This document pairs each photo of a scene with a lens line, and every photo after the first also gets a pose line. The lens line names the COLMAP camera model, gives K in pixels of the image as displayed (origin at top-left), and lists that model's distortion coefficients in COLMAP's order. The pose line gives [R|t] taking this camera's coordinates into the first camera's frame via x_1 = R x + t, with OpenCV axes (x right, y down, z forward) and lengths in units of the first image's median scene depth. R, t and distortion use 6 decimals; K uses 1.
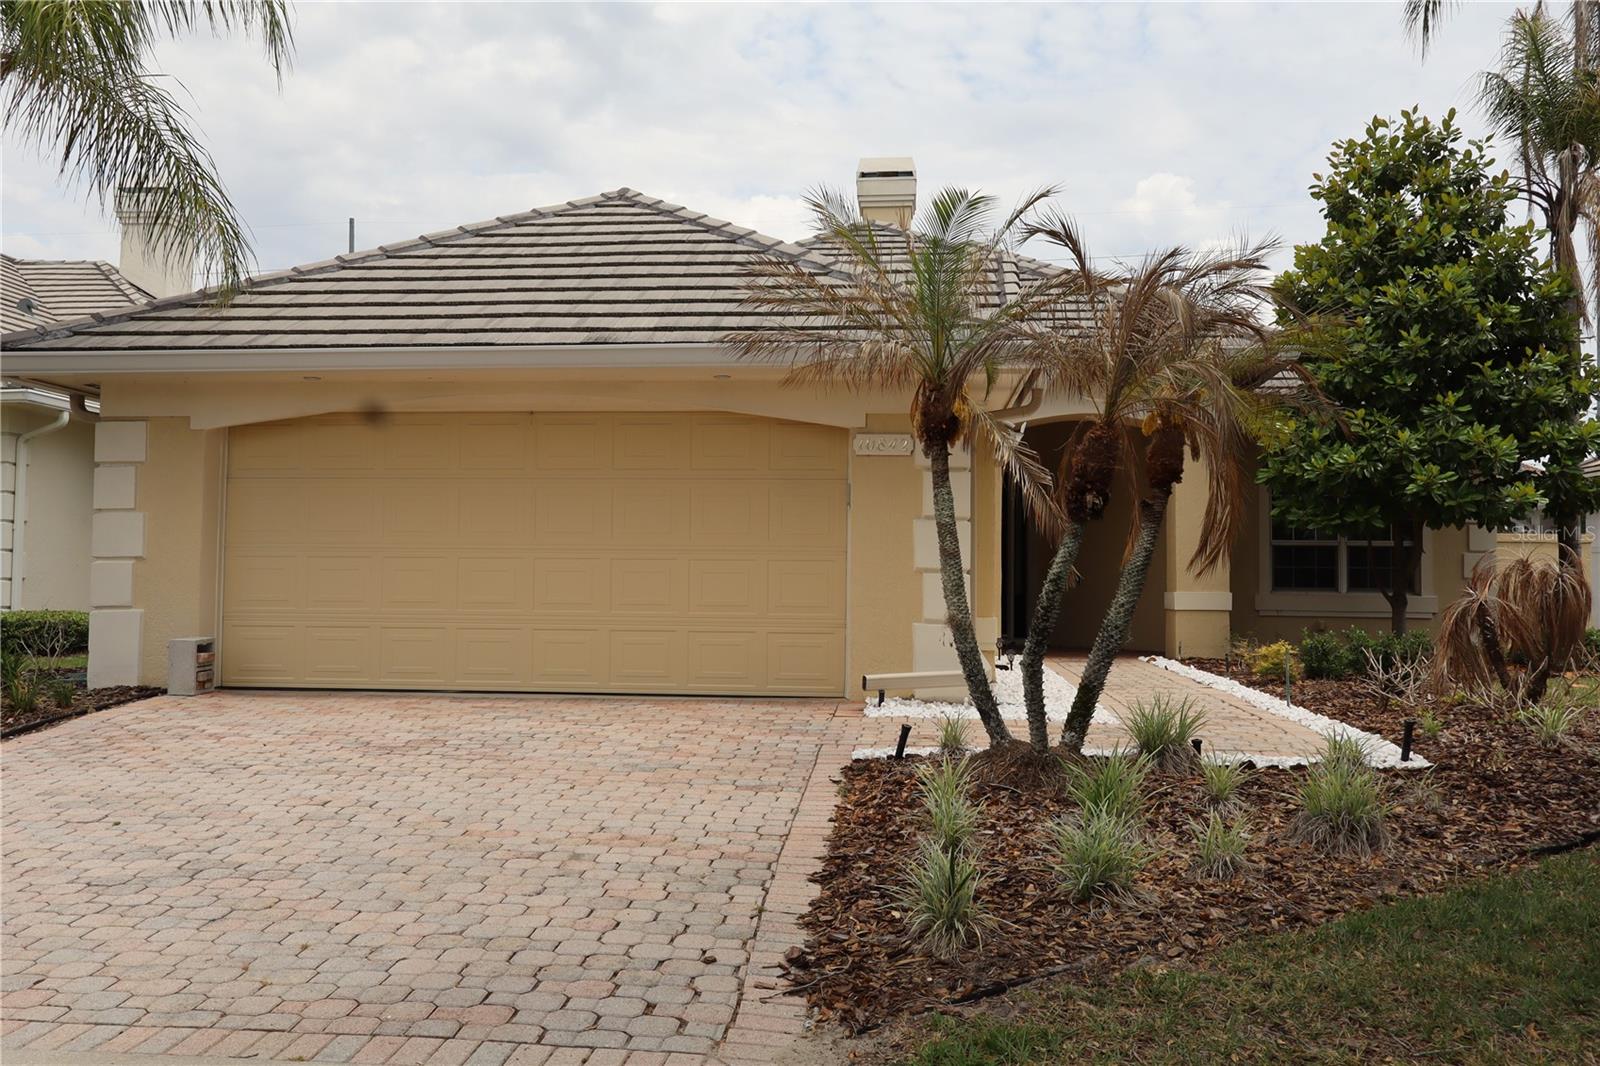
lens RADIAL K [[1350.4, 0, 800.0], [0, 1350.4, 533.0], [0, 0, 1]] dist [0.002744, 0.002253]
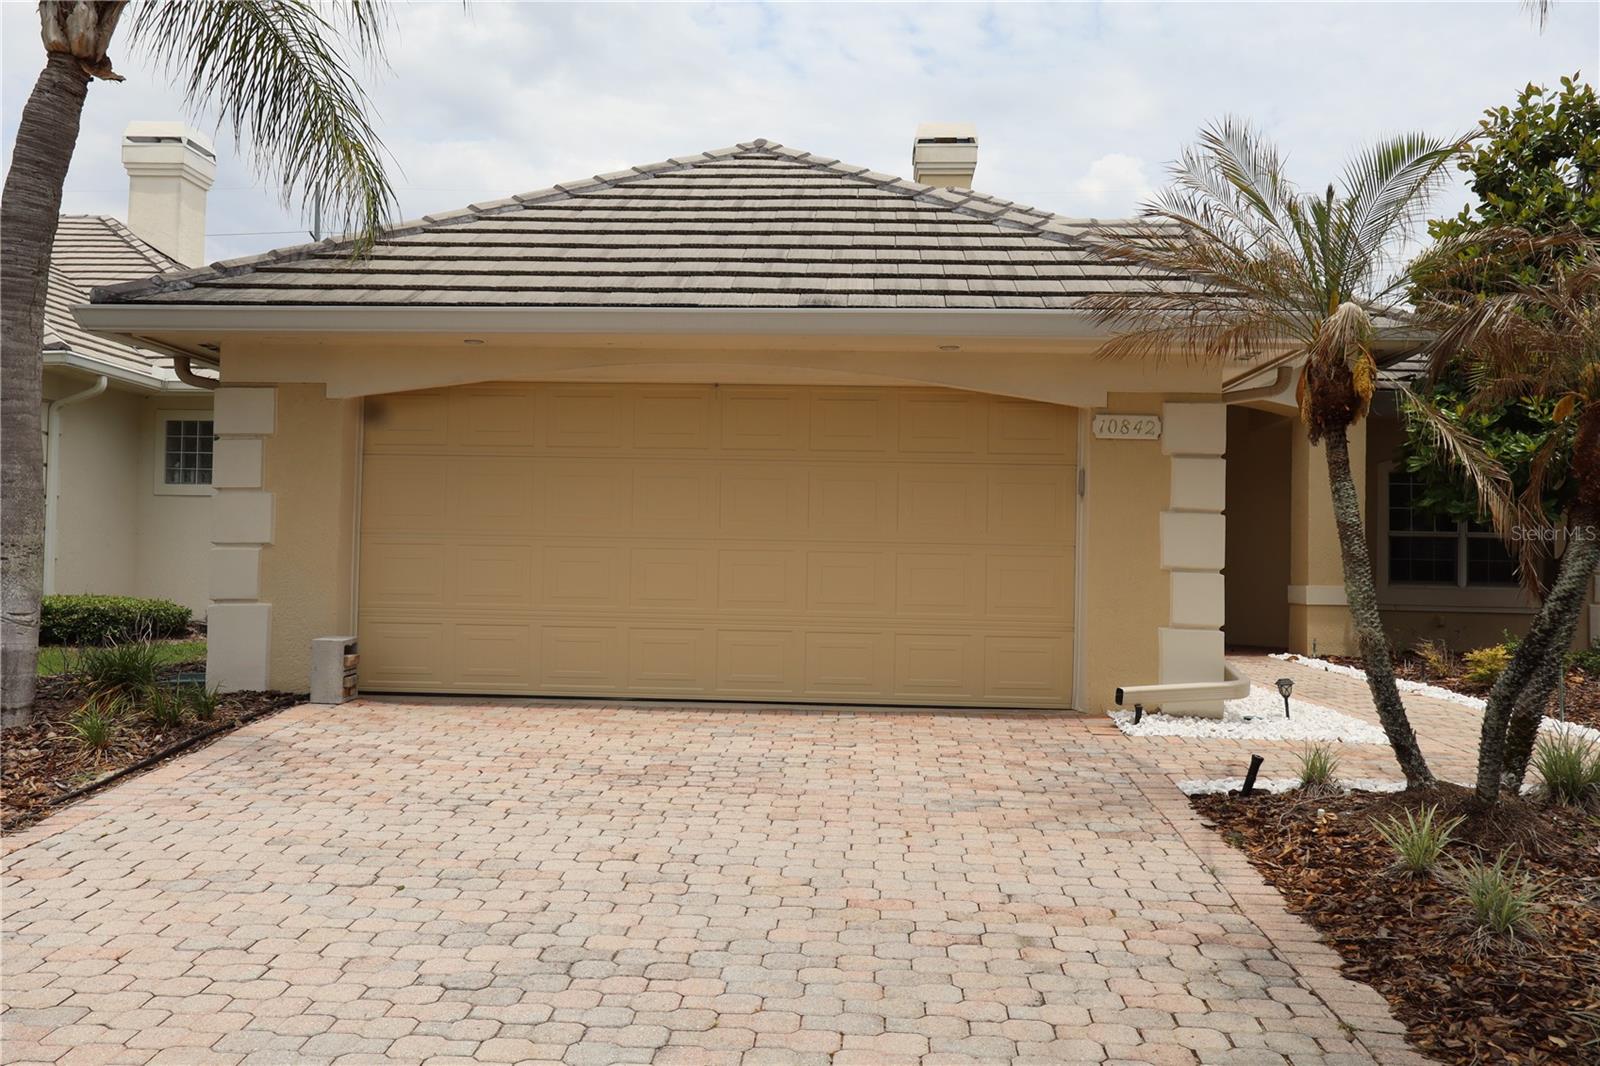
lens RADIAL K [[1350.1, 0, 800.0], [0, 1350.1, 533.0], [0, 0, 1]] dist [0.006762, -0.001771]
pose [[0.999167, 0.010684, 0.039395, -0.151438], [-0.011331, 0.999804, 0.016235, -0.006064], [-0.039214, -0.016667, 0.999092, 0.095909]]
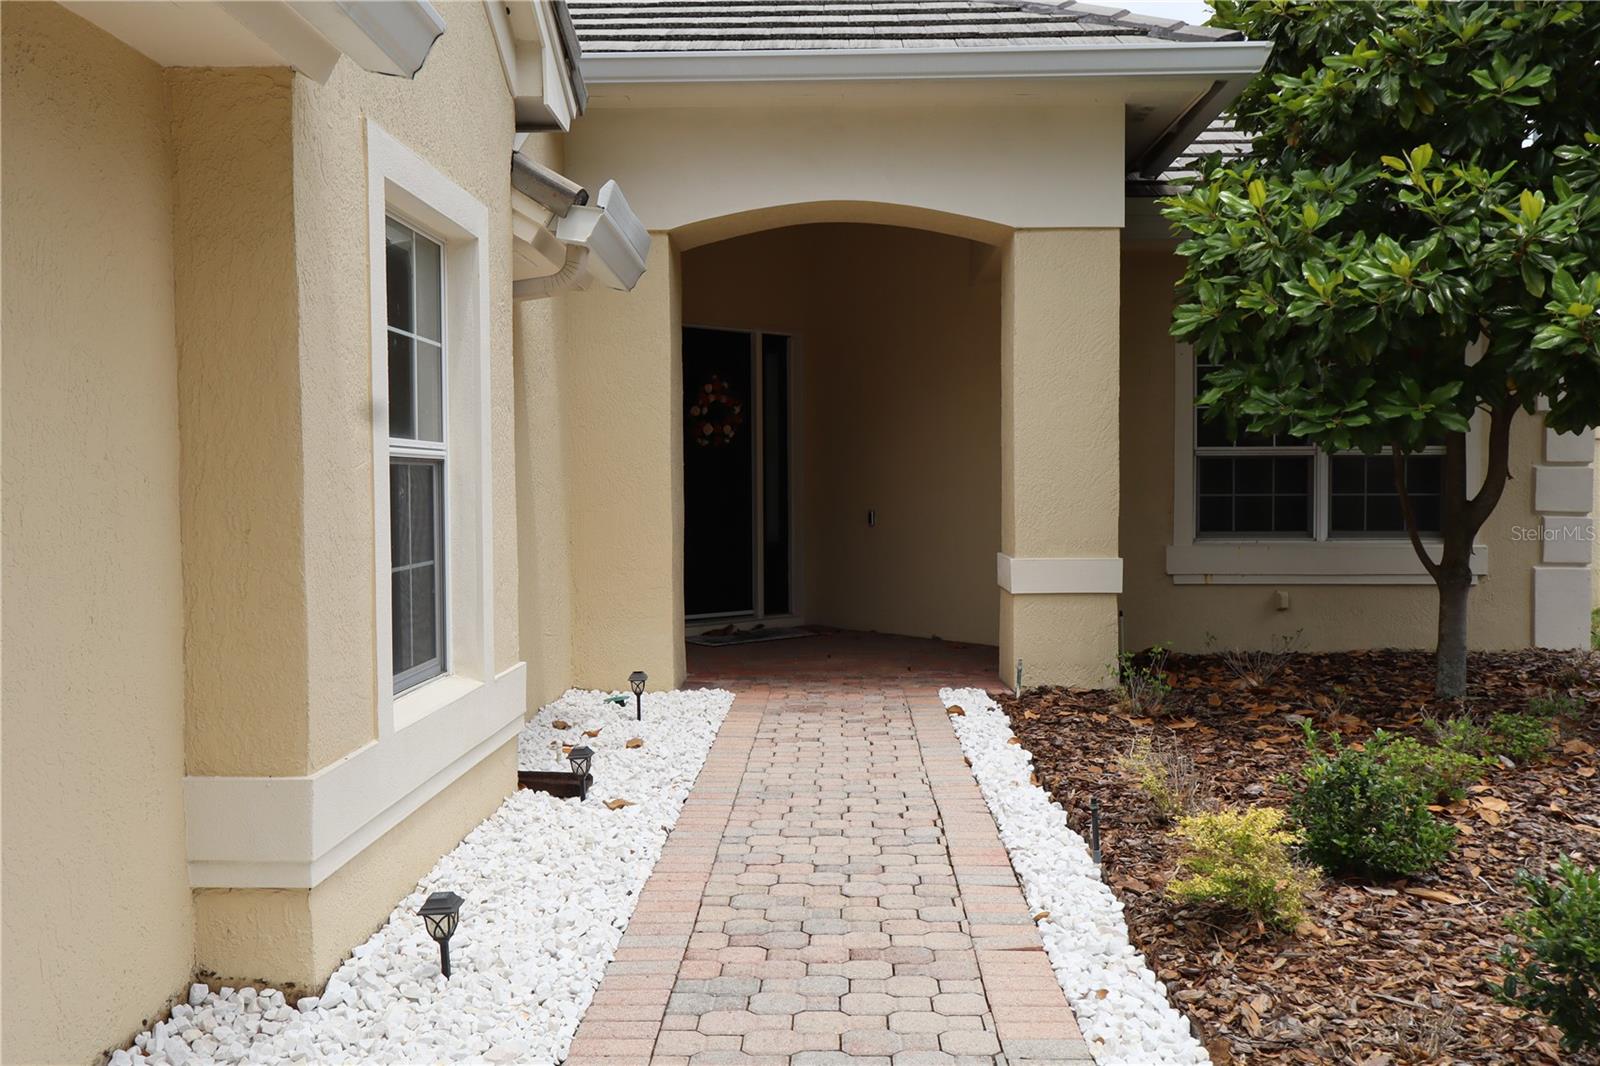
lens RADIAL K [[1364.1, 0, 800.0], [0, 1364.1, 533.0], [0, 0, 1]] dist [-0.004072, -0.002266]
pose [[0.997638, -0.018407, 0.066179, 0.221958], [0.012765, 0.996325, 0.084694, -0.013024], [-0.067495, -0.083649, 0.994207, 0.671736]]
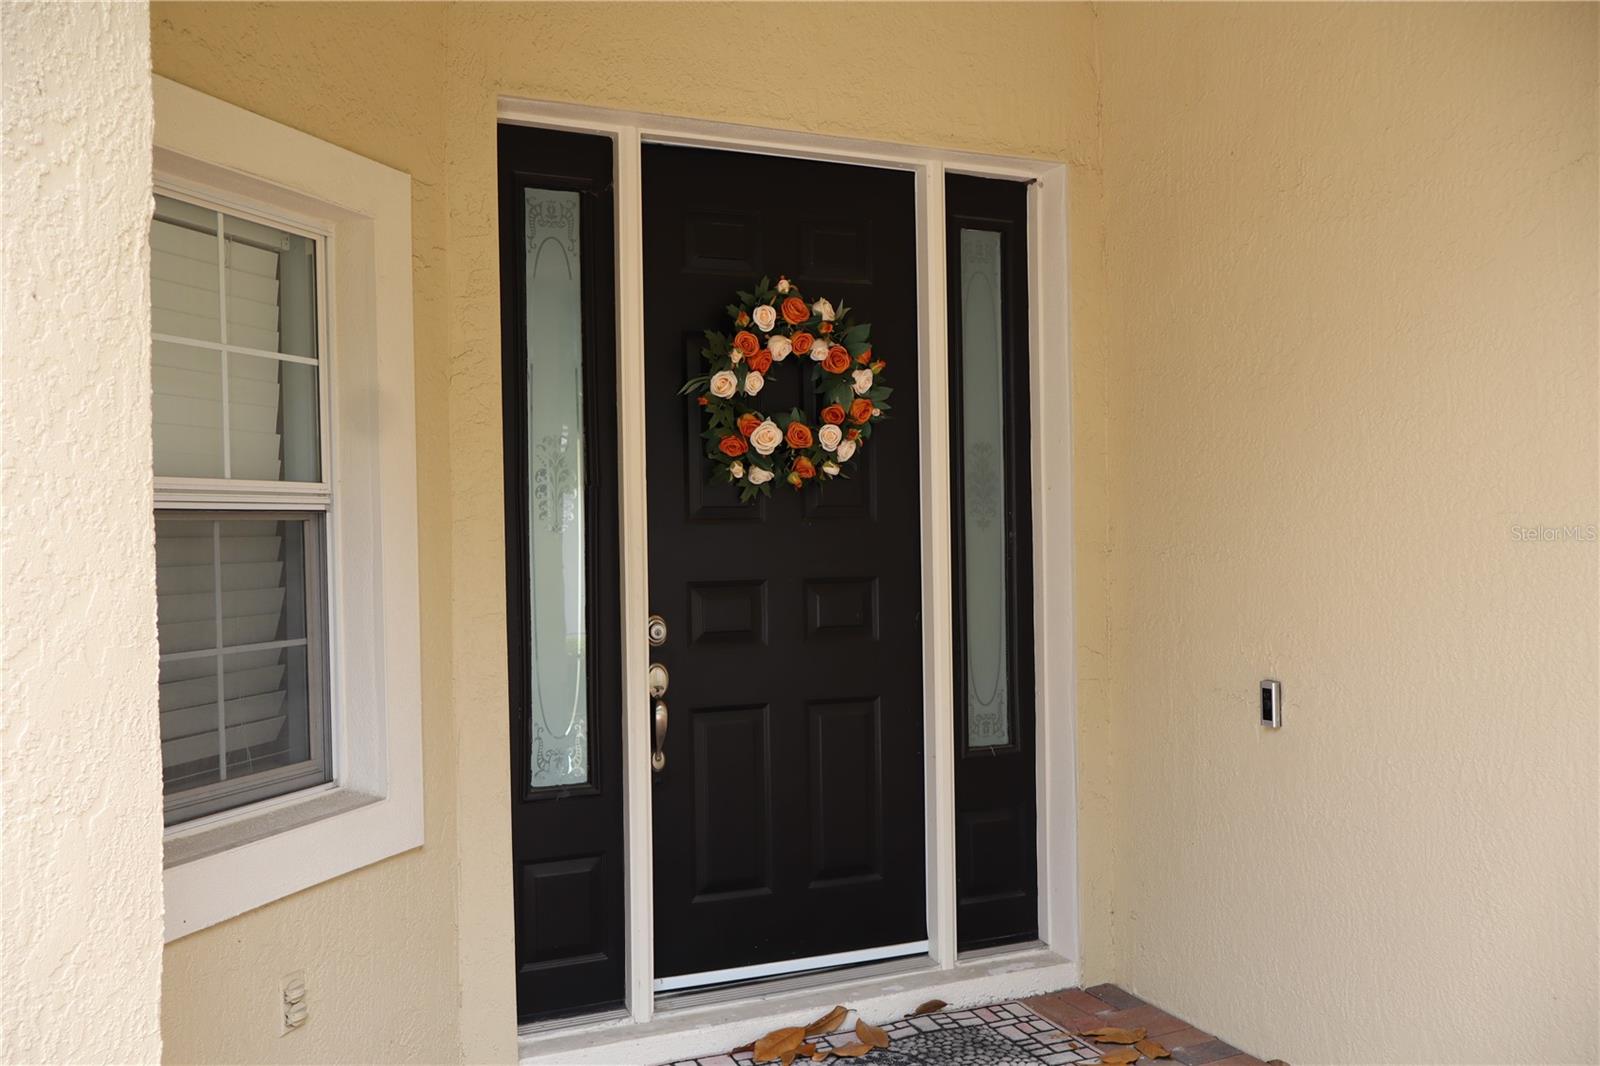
lens RADIAL K [[1350.4, 0, 800.0], [0, 1350.4, 533.0], [0, 0, 1]] dist [0.002744, 0.002253]
pose [[0.971547, -0.024161, -0.235610, 0.280791], [0.036822, 0.998096, 0.049486, -0.002619], [0.233966, -0.056753, 0.970587, 1.121052]]
